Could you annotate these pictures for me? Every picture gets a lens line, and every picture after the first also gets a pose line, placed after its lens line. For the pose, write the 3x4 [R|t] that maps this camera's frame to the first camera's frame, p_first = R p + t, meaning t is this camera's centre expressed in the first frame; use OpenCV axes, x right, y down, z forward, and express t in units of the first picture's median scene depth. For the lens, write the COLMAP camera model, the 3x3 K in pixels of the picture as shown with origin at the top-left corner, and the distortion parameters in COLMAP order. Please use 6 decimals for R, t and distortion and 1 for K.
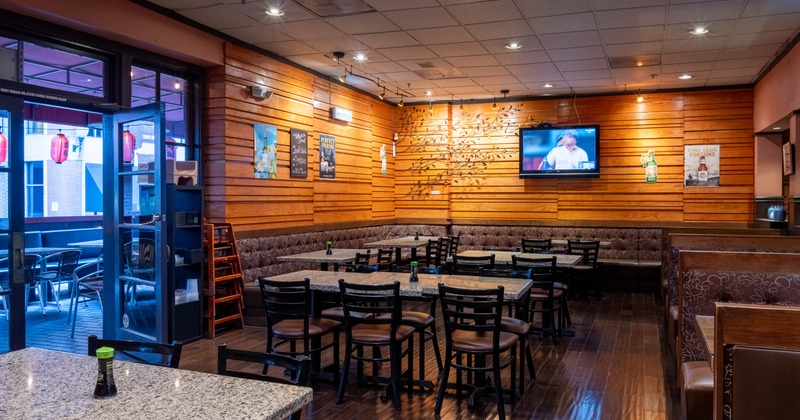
lens RADIAL K [[627.5, 0, 401.3], [0, 627.5, 208.8], [0, 0, 1]] dist [-0.008612, -0.005451]
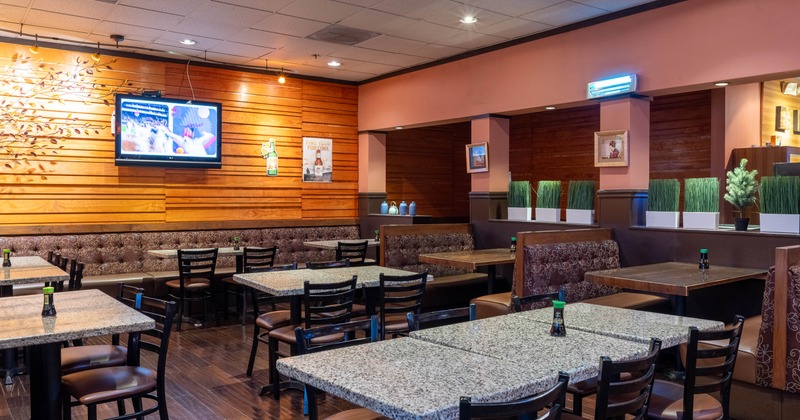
lens RADIAL K [[627.5, 0, 401.3], [0, 627.5, 209.7], [0, 0, 1]] dist [-0.008612, -0.005451]
pose [[0.514402, -0.018765, 0.857344, -0.266471], [0.011617, 0.999821, 0.014913, -0.005687], [-0.857471, 0.002289, 0.514528, 0.389447]]
